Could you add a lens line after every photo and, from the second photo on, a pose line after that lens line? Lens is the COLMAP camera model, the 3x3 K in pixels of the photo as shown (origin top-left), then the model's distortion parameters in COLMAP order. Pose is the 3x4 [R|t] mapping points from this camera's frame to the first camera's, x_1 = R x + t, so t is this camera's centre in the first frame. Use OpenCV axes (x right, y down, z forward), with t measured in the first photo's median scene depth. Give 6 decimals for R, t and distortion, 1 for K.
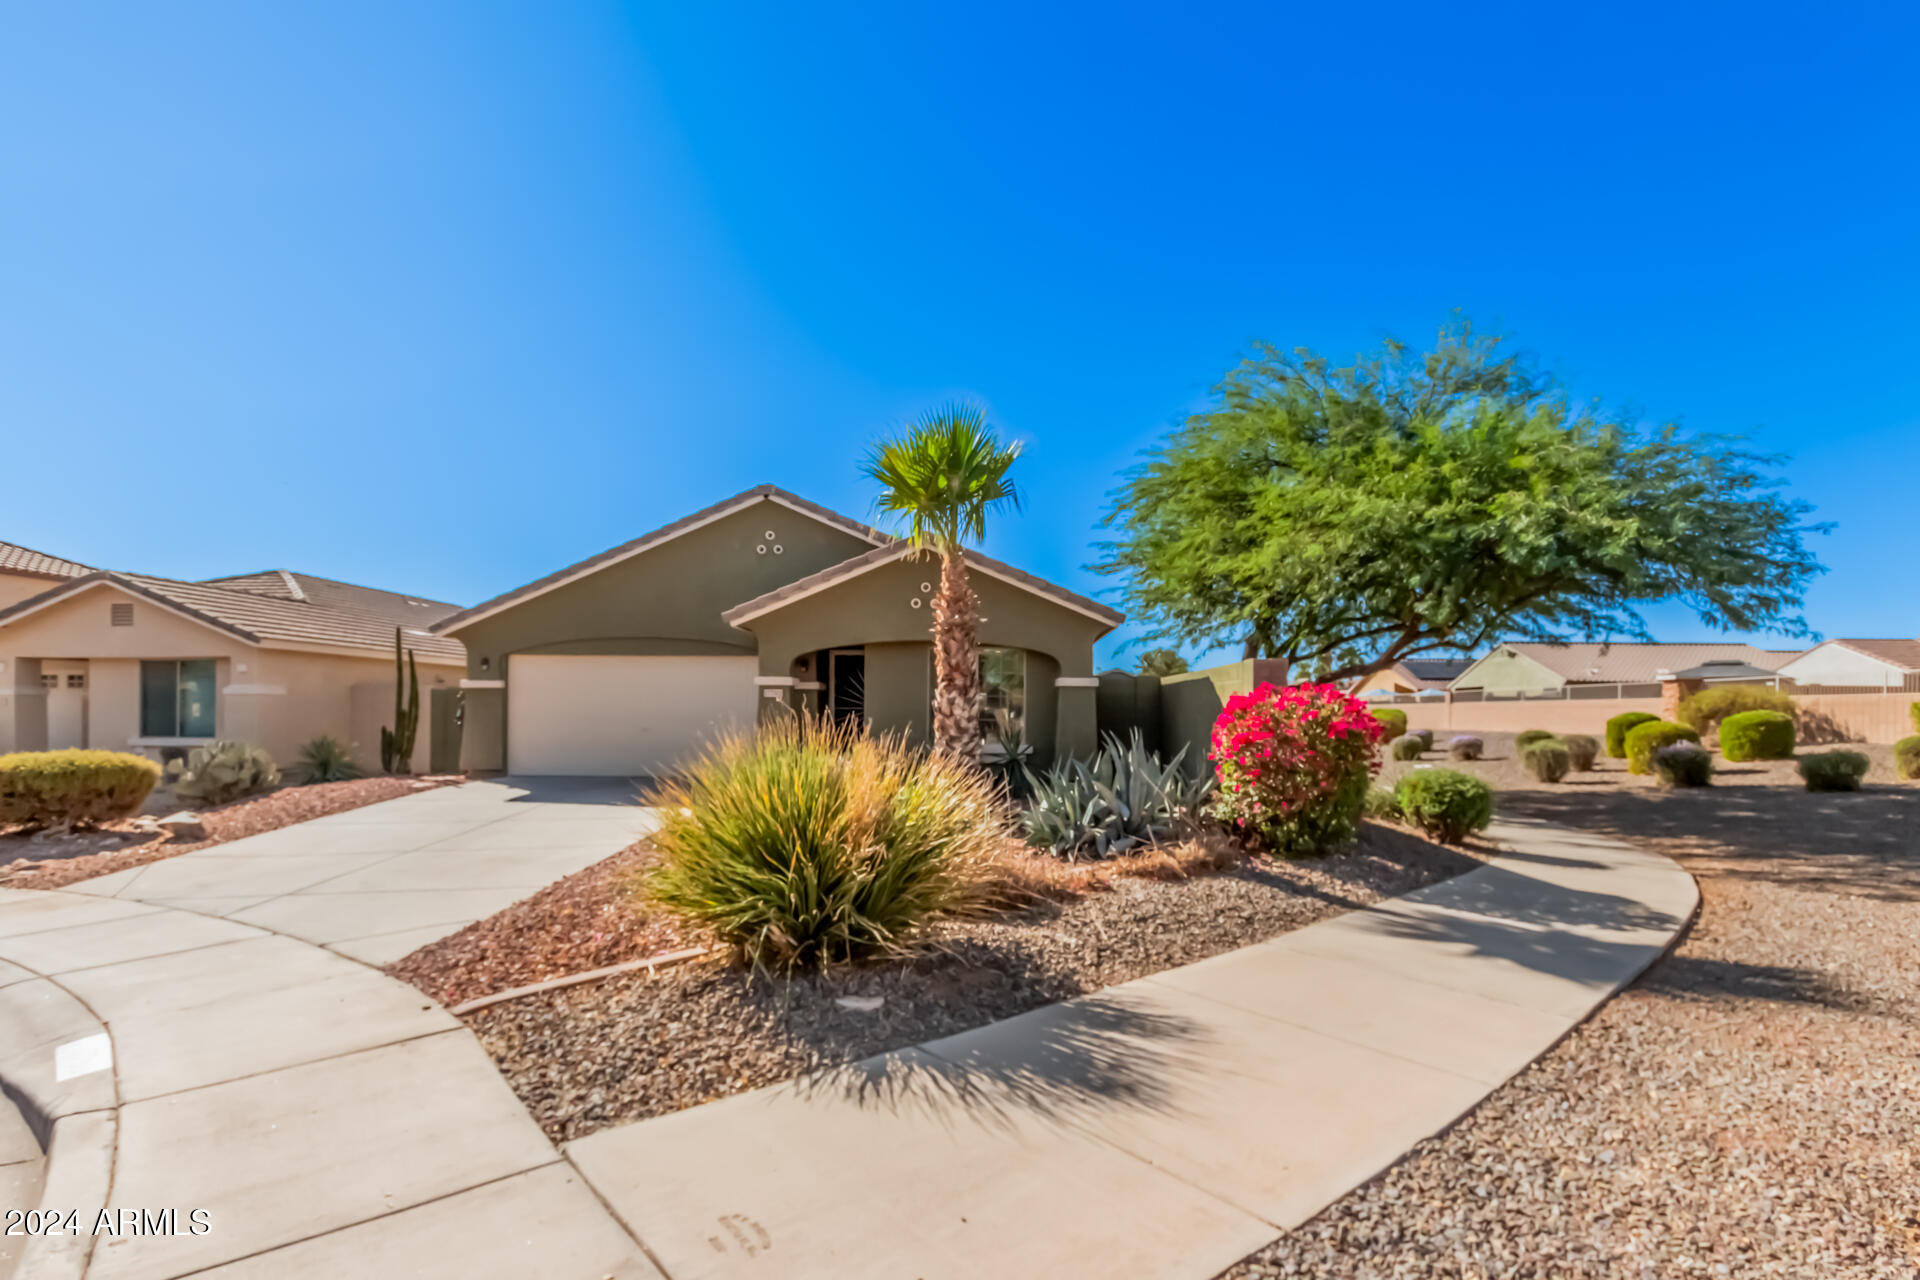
lens RADIAL K [[883.5, 0, 952.2], [0, 883.5, 725.4], [0, 0, 1]] dist [0.010622, -0.001939]
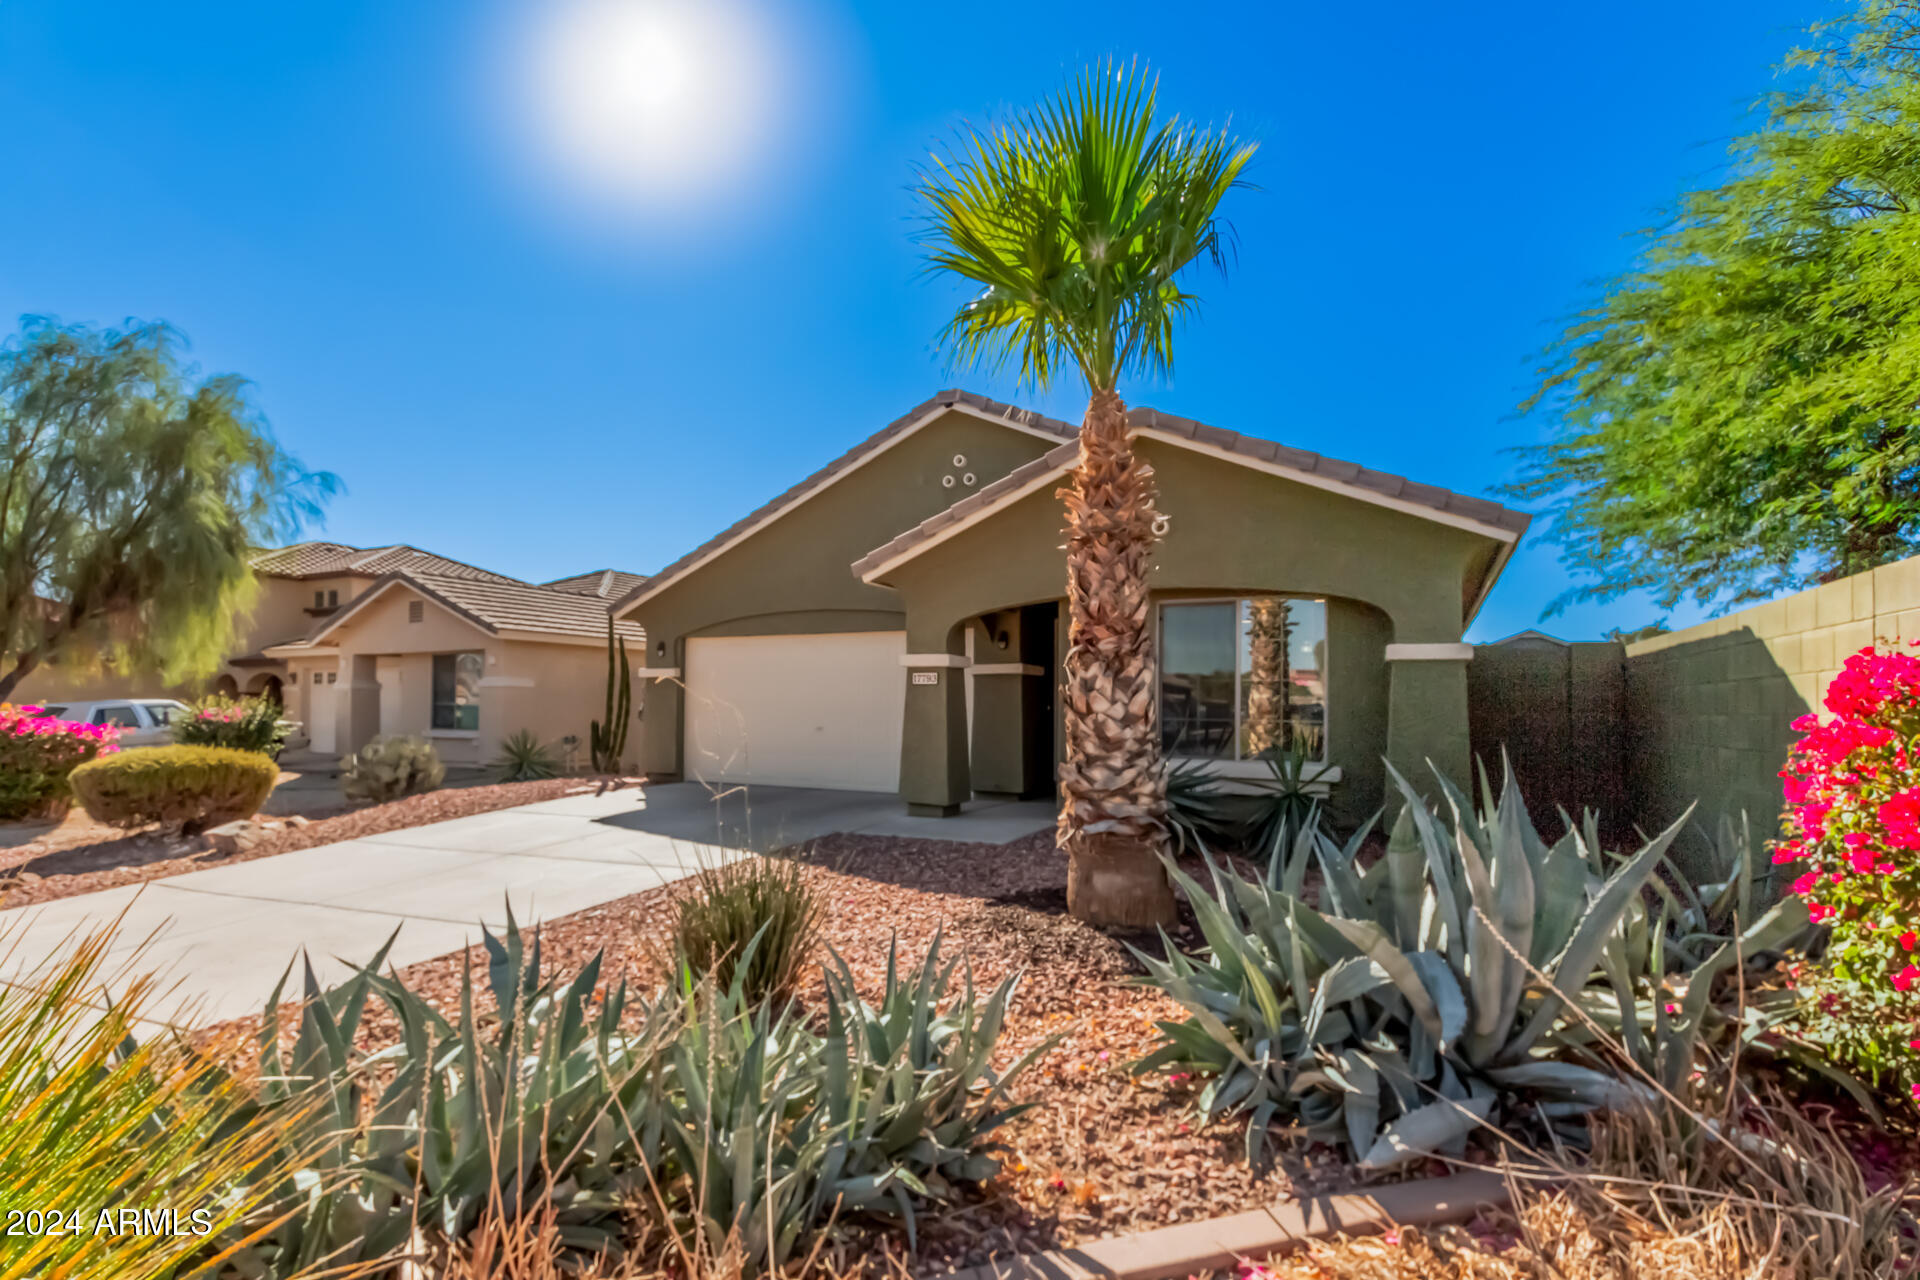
lens RADIAL K [[883.5, 0, 965.5], [0, 883.5, 688.6], [0, 0, 1]] dist [0.010622, -0.001939]
pose [[0.910622, -0.005705, -0.413200, 0.105208], [-0.009041, 0.999390, -0.033723, -0.005734], [0.413140, 0.034444, 0.910016, 0.388539]]
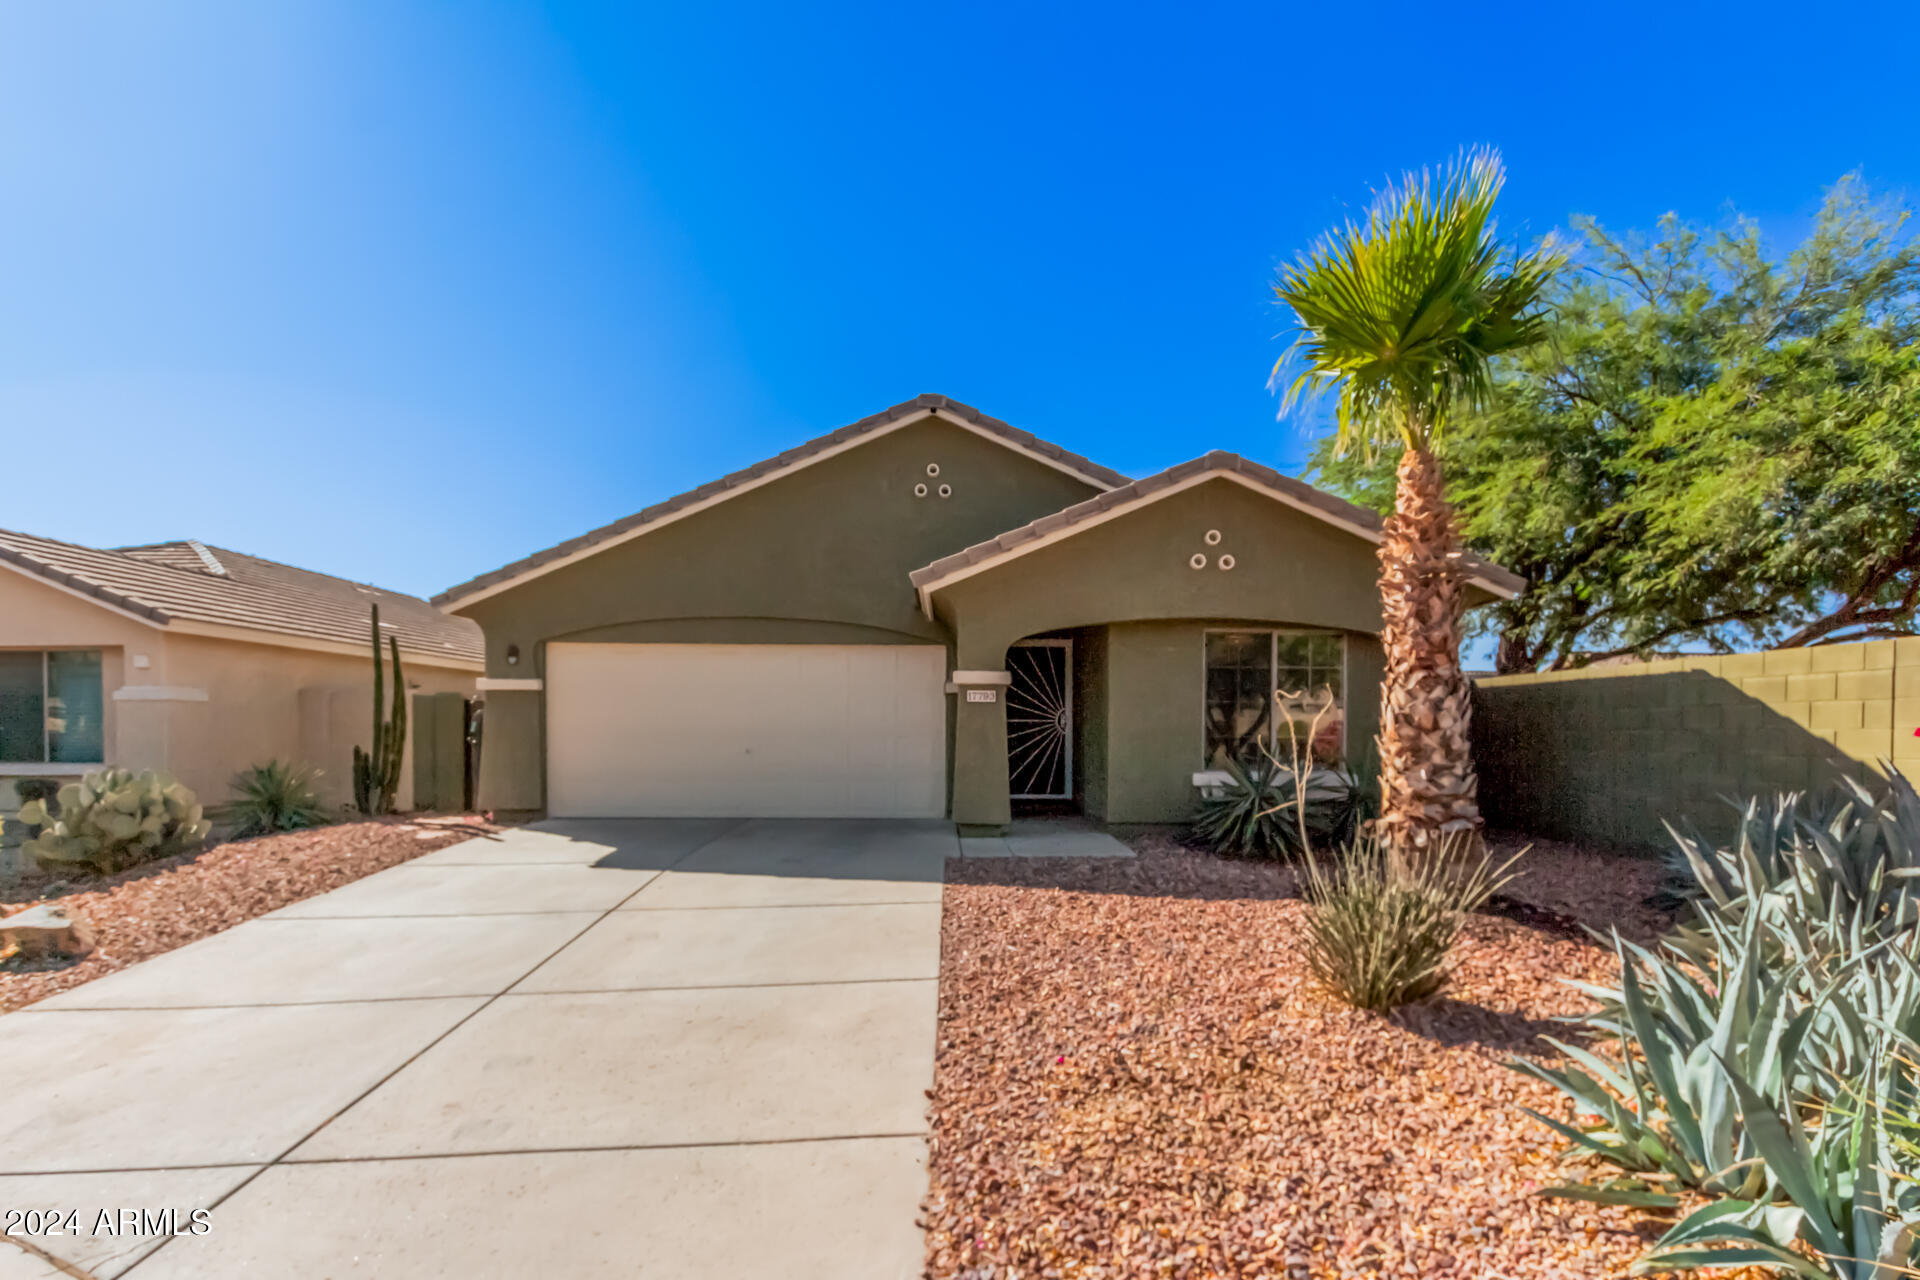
lens RADIAL K [[883.5, 0, 938.8], [0, 883.5, 767.6], [0, 0, 1]] dist [0.010622, -0.001939]
pose [[0.998469, -0.003426, 0.055202, -0.264907], [0.001725, 0.999523, 0.030823, -0.003461], [-0.055281, -0.030681, 0.997999, 0.329967]]
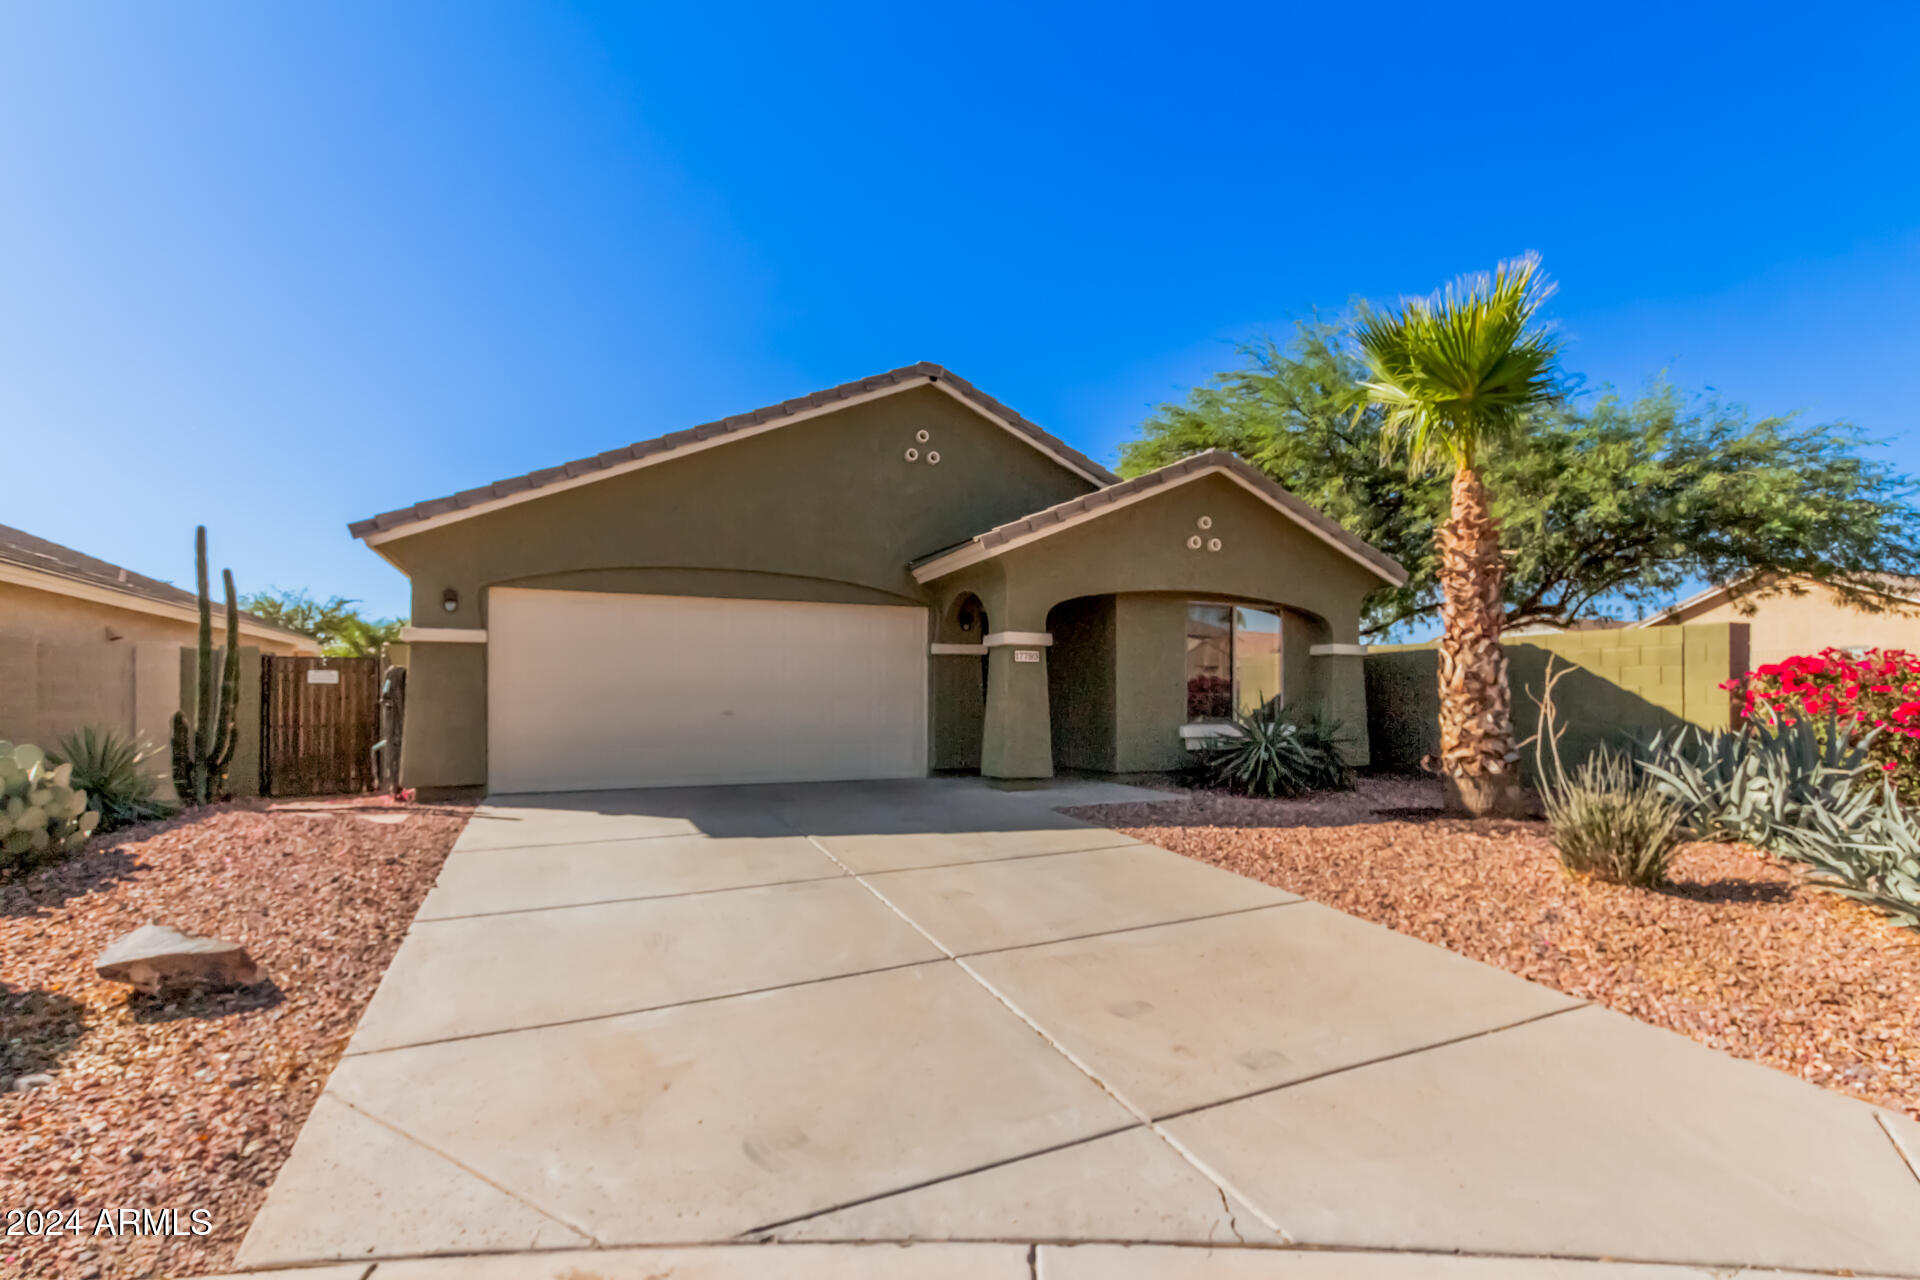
lens RADIAL K [[883.5, 0, 931.6], [0, 883.5, 708.5], [0, 0, 1]] dist [0.010622, -0.001939]
pose [[0.902159, -0.008685, 0.431316, -0.560558], [0.008992, 0.999959, 0.001326, 0.003283], [-0.431310, 0.002682, 0.902200, 0.391892]]
